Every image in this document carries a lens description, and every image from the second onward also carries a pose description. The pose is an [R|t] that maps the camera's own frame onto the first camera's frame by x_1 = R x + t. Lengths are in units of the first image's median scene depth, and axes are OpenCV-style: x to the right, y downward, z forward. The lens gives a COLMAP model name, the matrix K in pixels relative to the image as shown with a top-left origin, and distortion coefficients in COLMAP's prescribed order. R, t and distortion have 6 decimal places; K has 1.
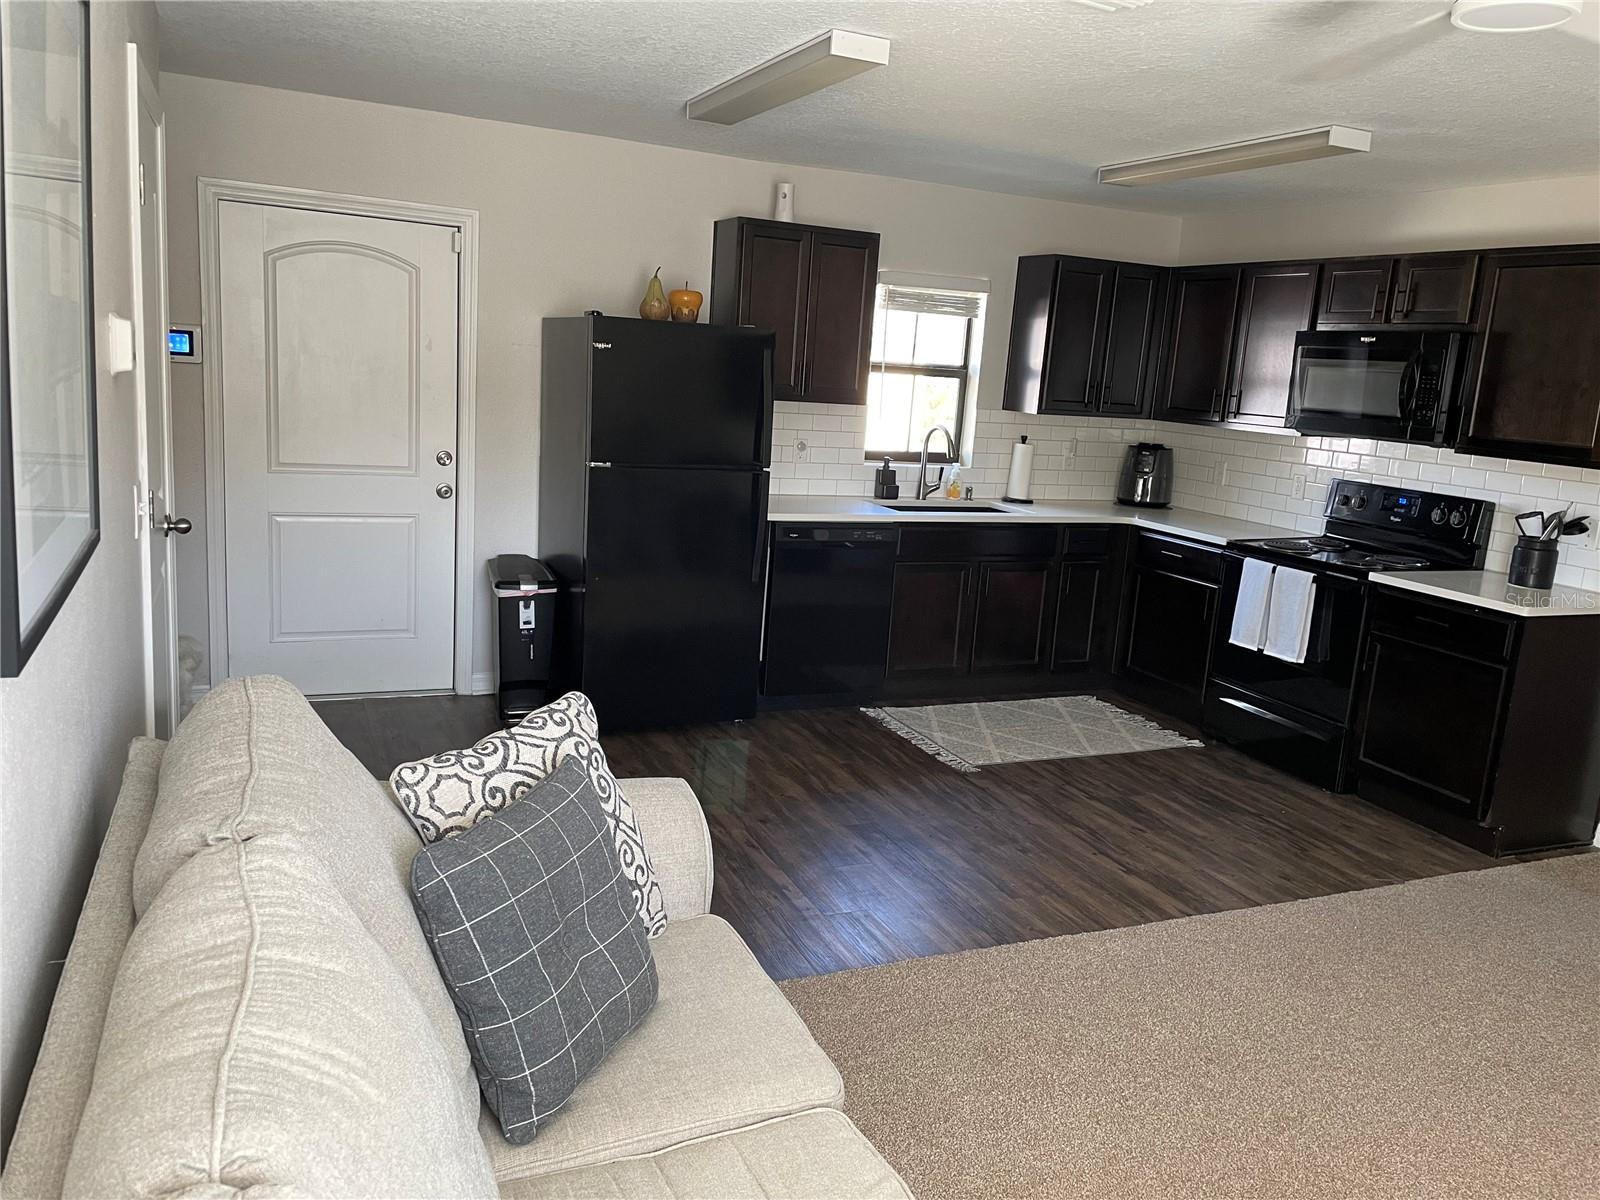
lens RADIAL K [[1217.6, 0, 793.3], [0, 1217.6, 595.0], [0, 0, 1]] dist [0.024004, -0.009392]
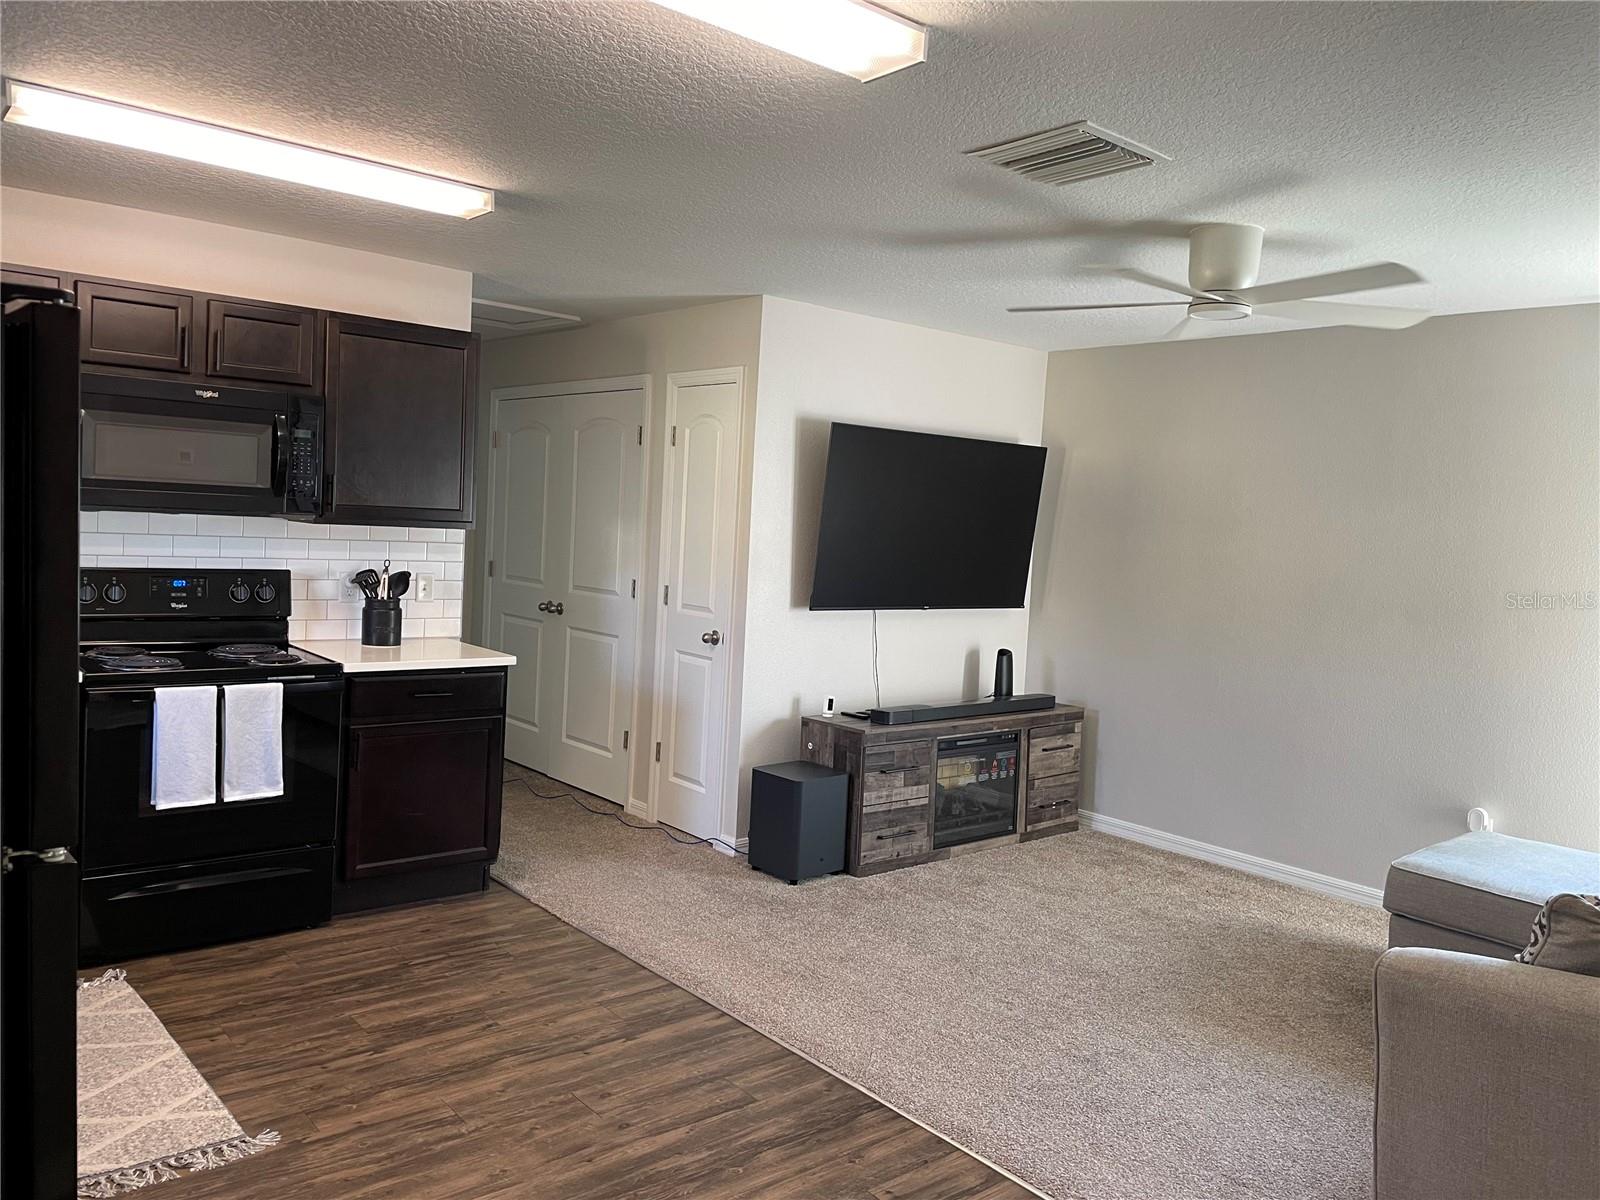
lens RADIAL K [[1217.6, 0, 794.6], [0, 1217.6, 603.0], [0, 0, 1]] dist [0.024004, -0.009392]
pose [[-0.291270, -0.151974, 0.944492, -0.473235], [0.111771, 0.975133, 0.191373, -0.202368], [-0.950089, 0.161308, -0.267040, 0.947706]]
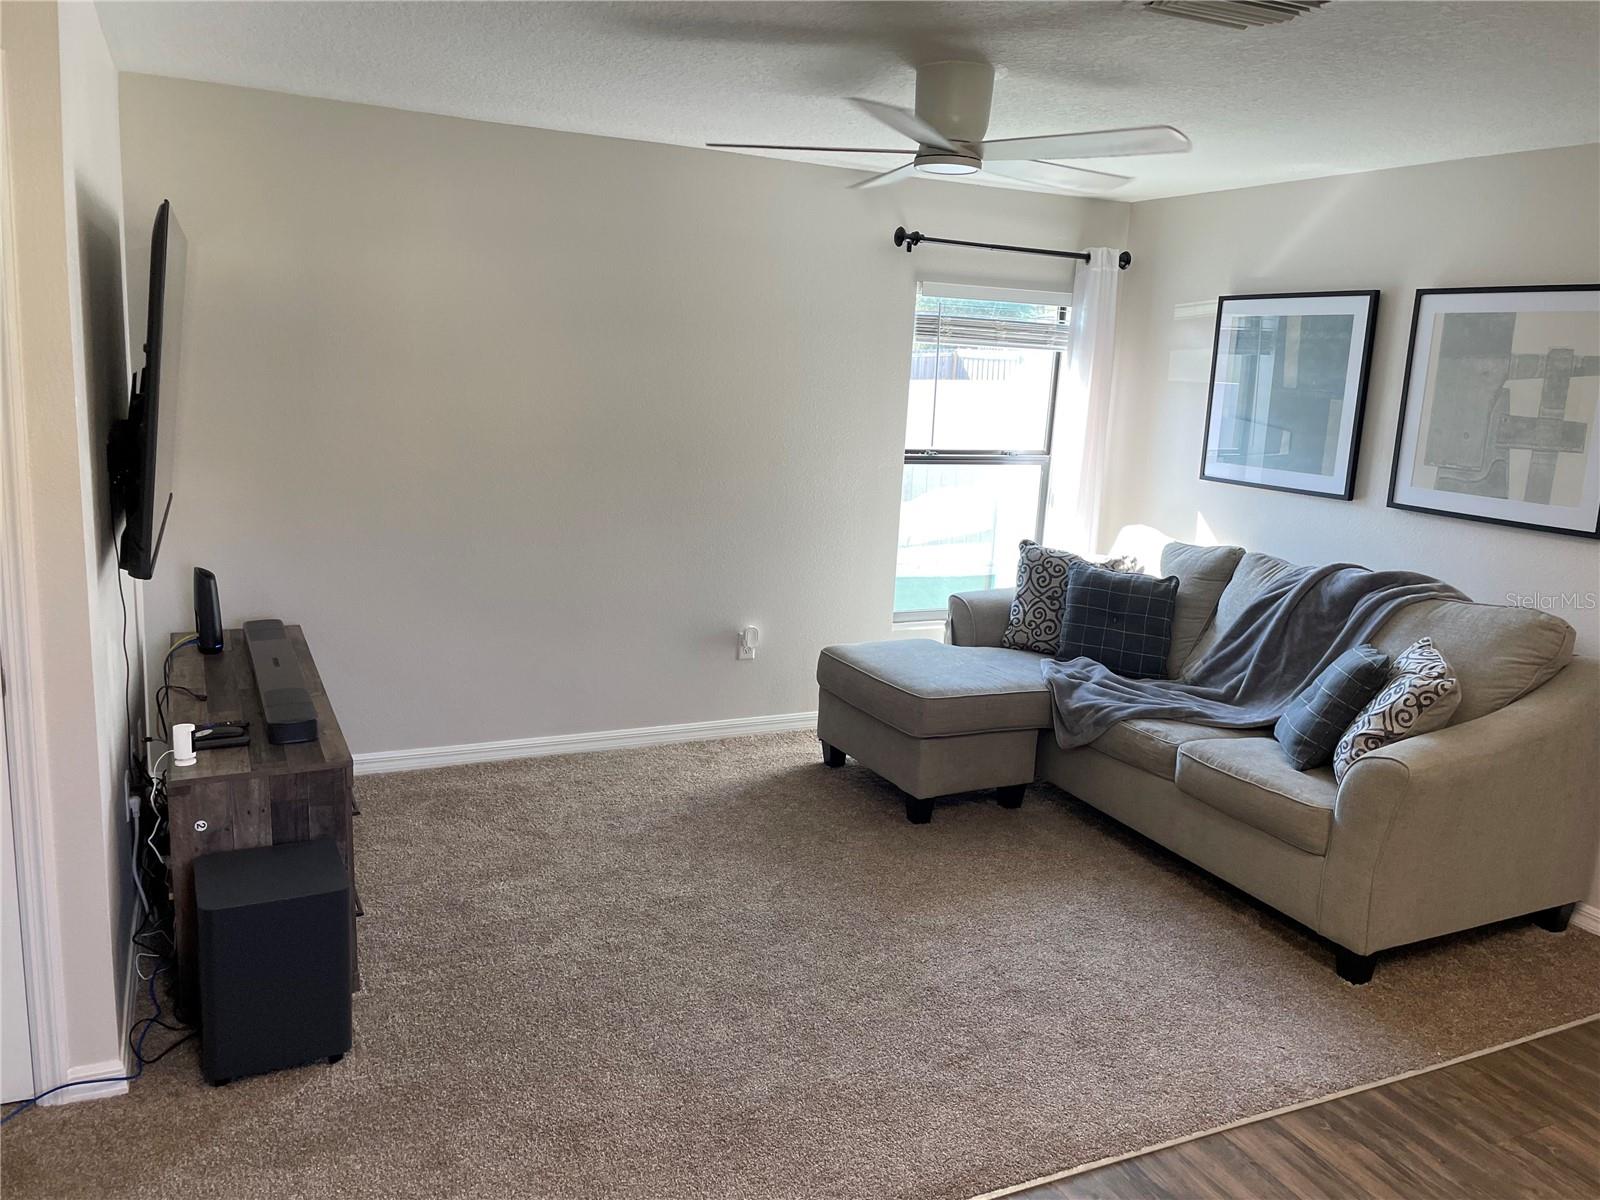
lens RADIAL K [[1217.6, 0, 800.3], [0, 1217.6, 599.8], [0, 0, 1]] dist [0.024004, -0.009392]
pose [[-0.991982, -0.105556, -0.069494, 0.346331], [-0.124194, 0.916004, 0.381460, -0.231655], [0.023392, 0.387032, -0.921769, 1.189455]]
